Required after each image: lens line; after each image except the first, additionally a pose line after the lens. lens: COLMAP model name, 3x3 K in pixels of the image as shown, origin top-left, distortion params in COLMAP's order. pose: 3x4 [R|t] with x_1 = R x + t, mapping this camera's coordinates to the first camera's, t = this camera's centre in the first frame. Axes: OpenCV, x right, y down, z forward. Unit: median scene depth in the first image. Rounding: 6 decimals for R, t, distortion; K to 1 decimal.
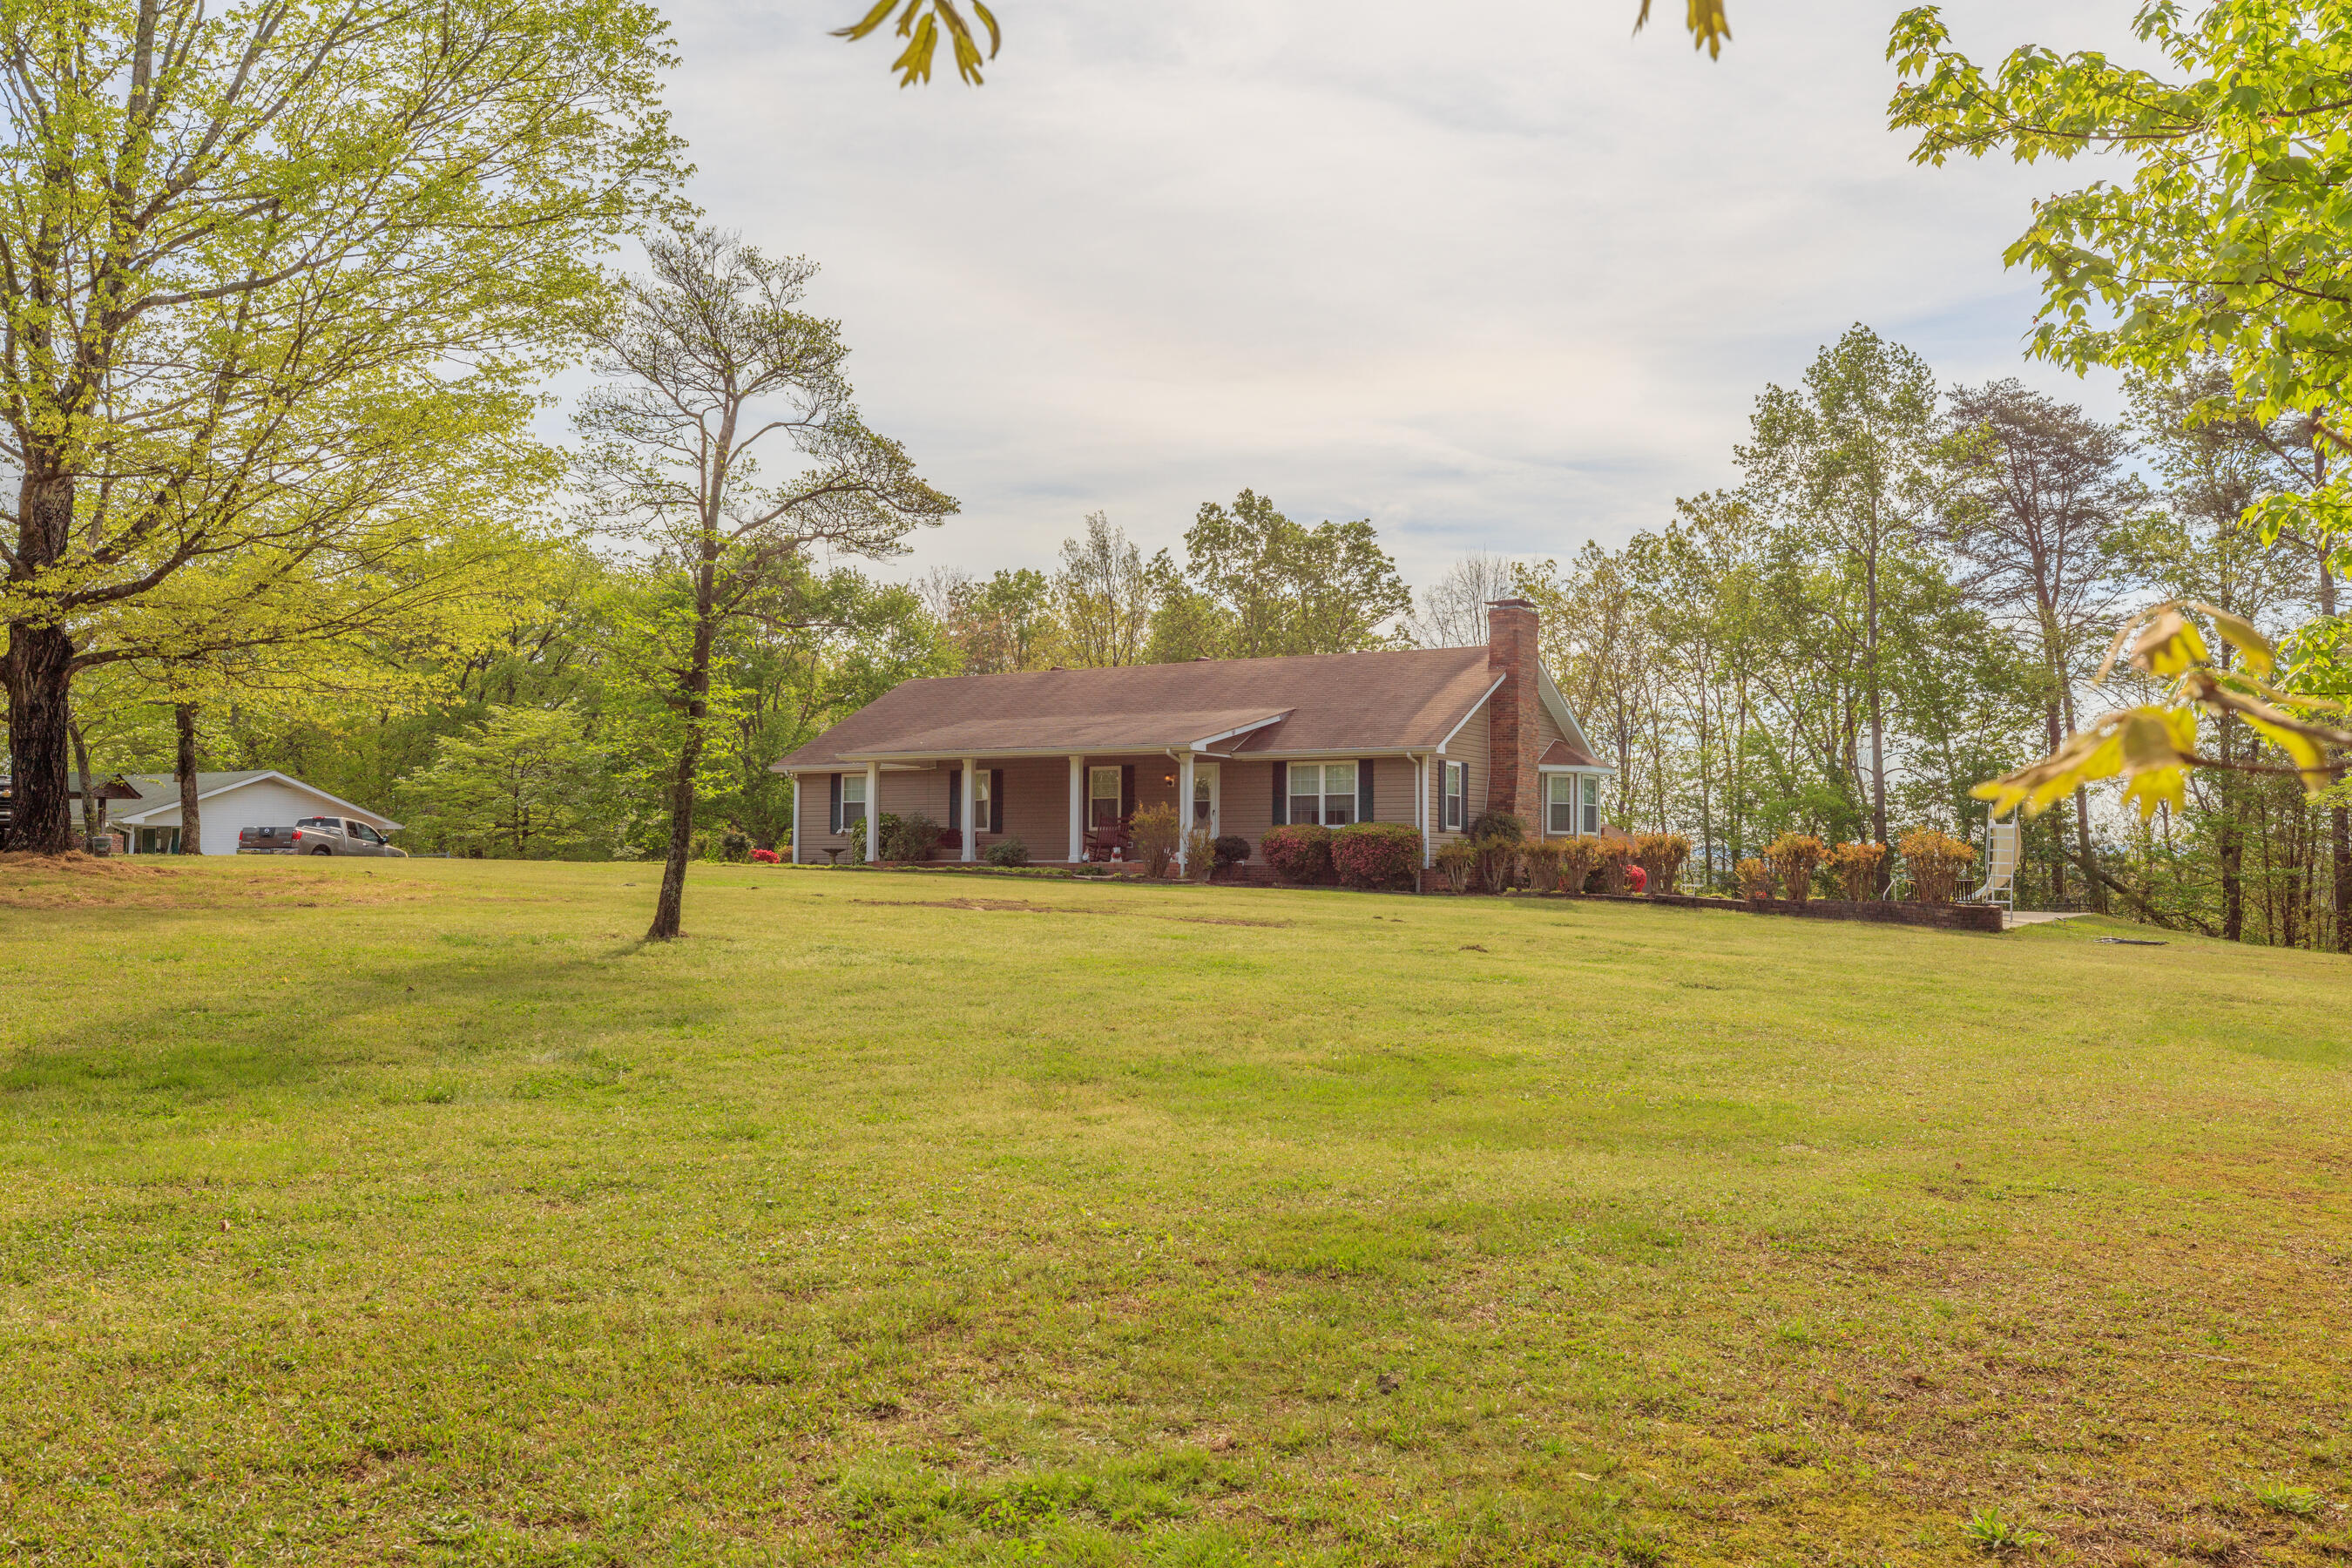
lens RADIAL K [[1845.4, 0, 1189.7], [0, 1845.4, 793.7], [0, 0, 1]] dist [-0.016085, 0.007921]
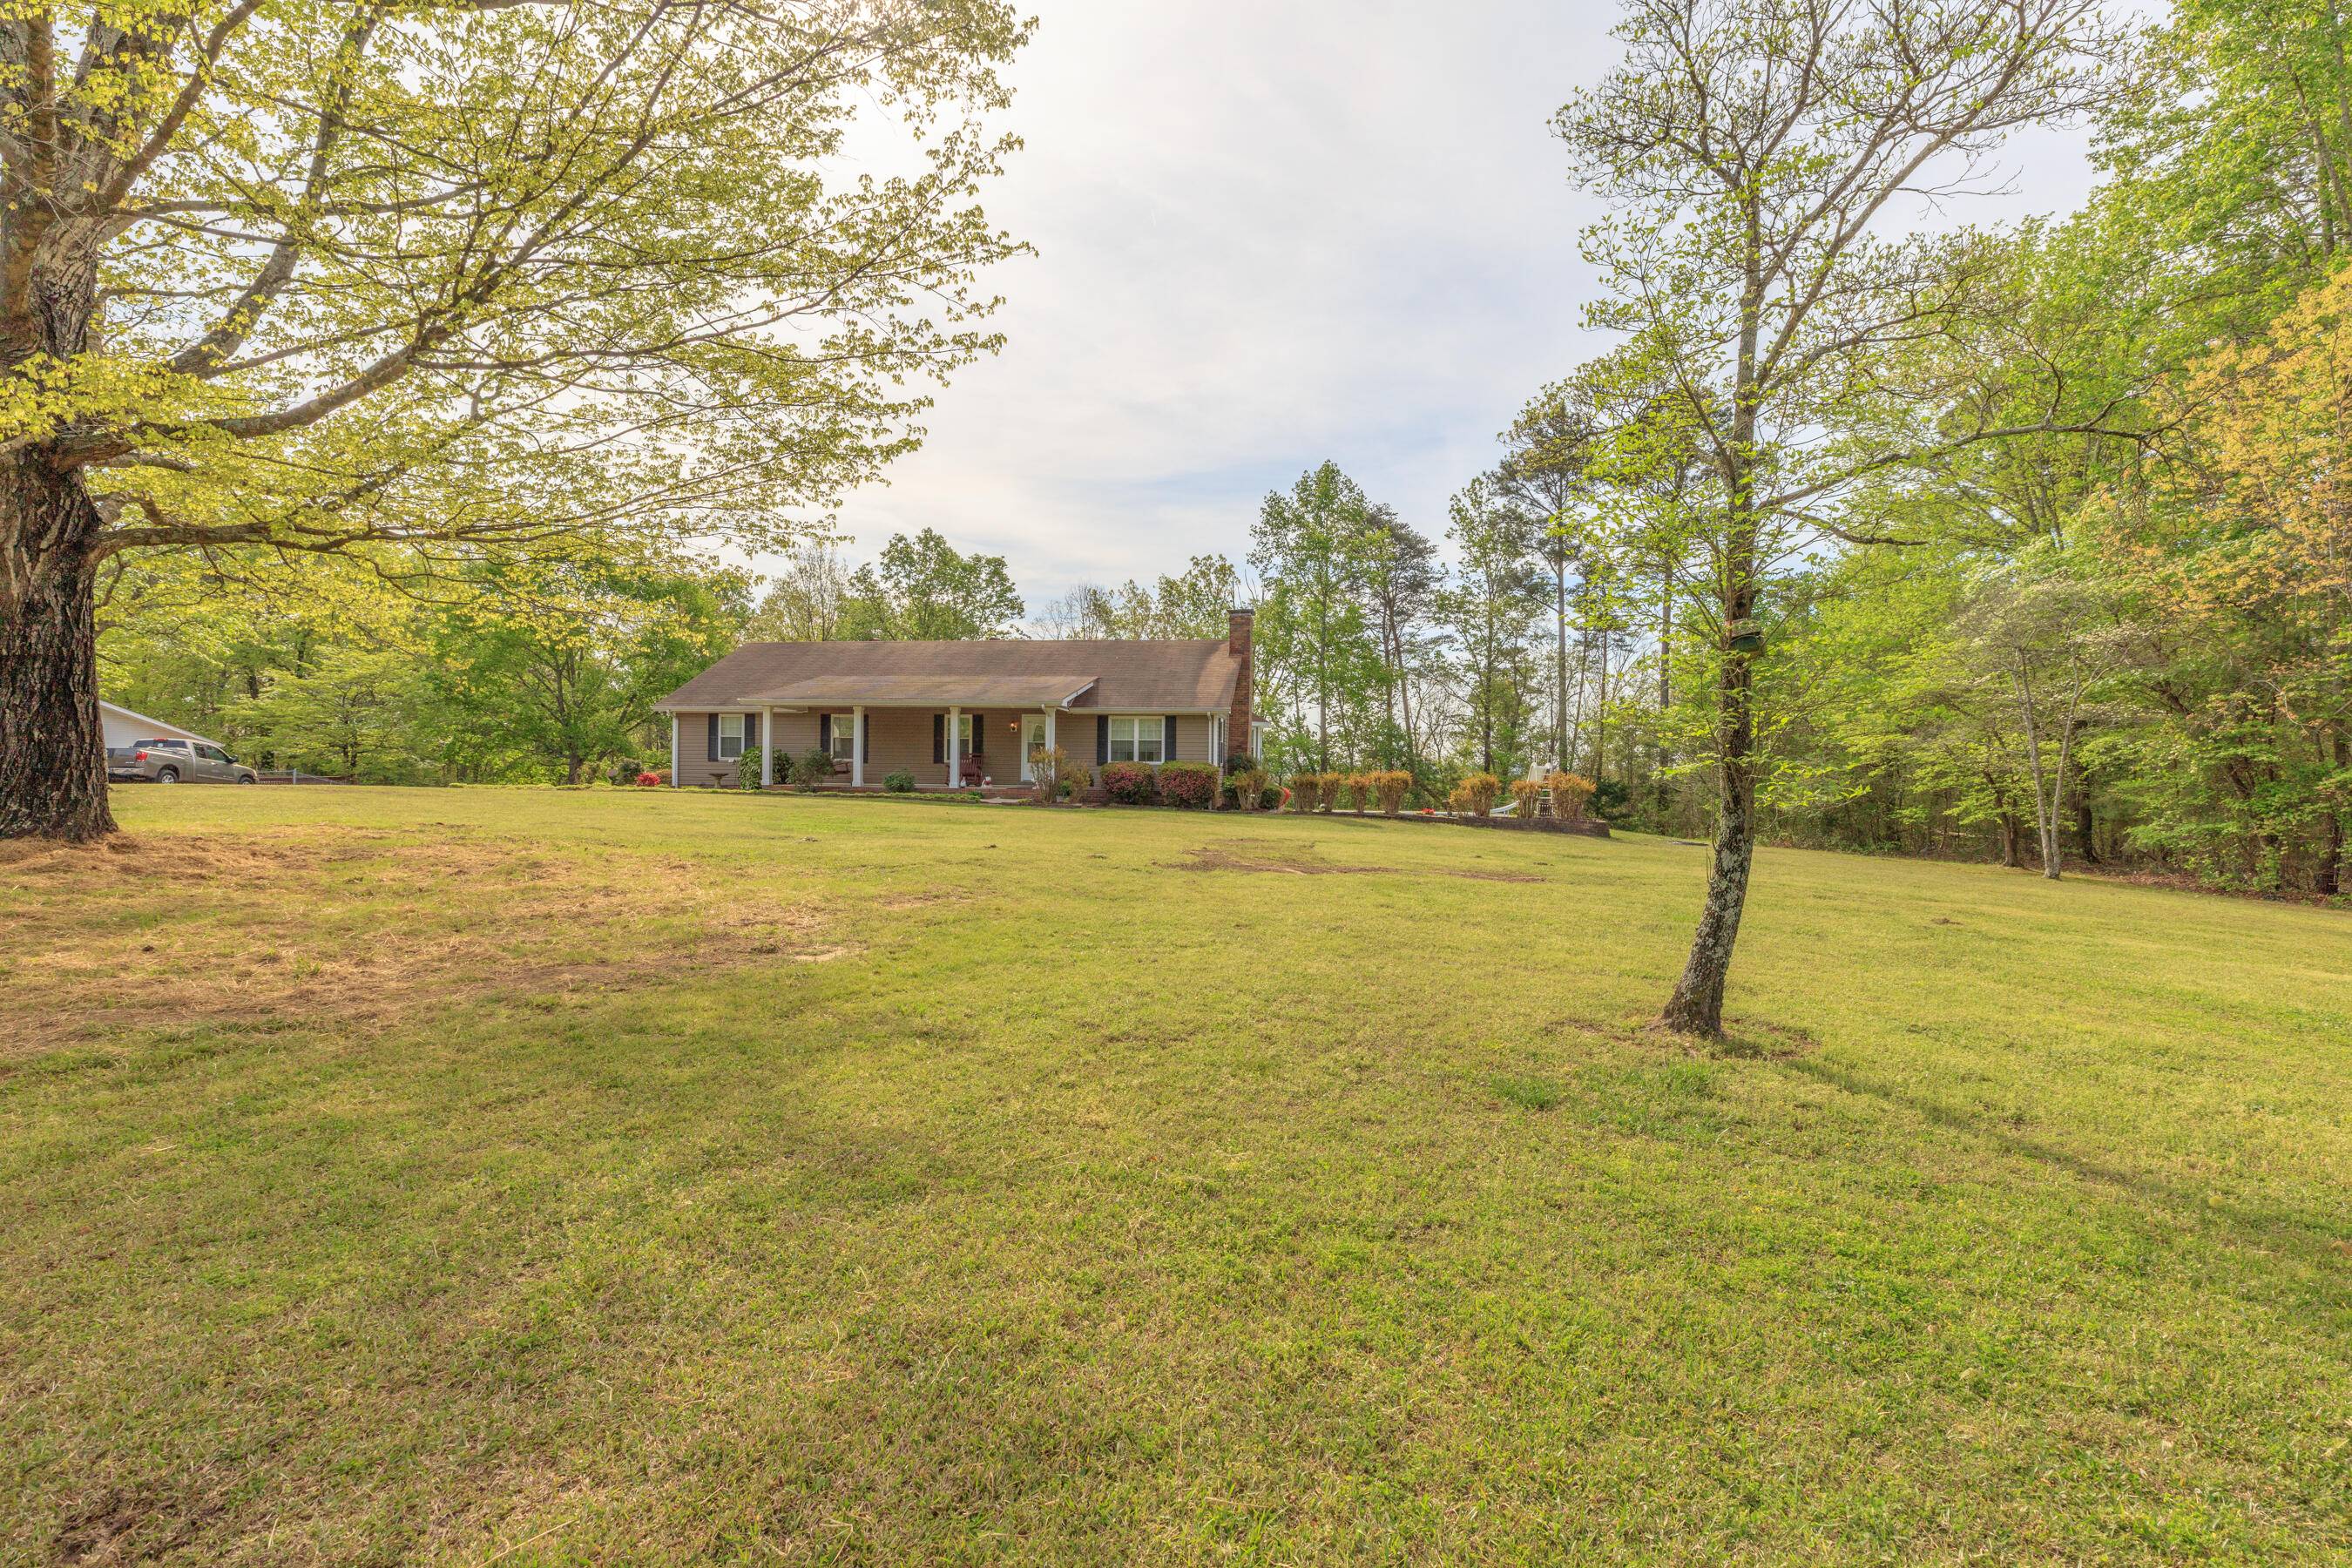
lens RADIAL K [[1036.5, 0, 1174.0], [0, 1036.5, 778.6], [0, 0, 1]] dist [0.004285, -0.000610]
pose [[0.924982, 0.002864, 0.380000, -0.169713], [-0.021532, 0.998760, 0.044885, -0.005211], [-0.379400, -0.049699, 0.923897, 0.219839]]
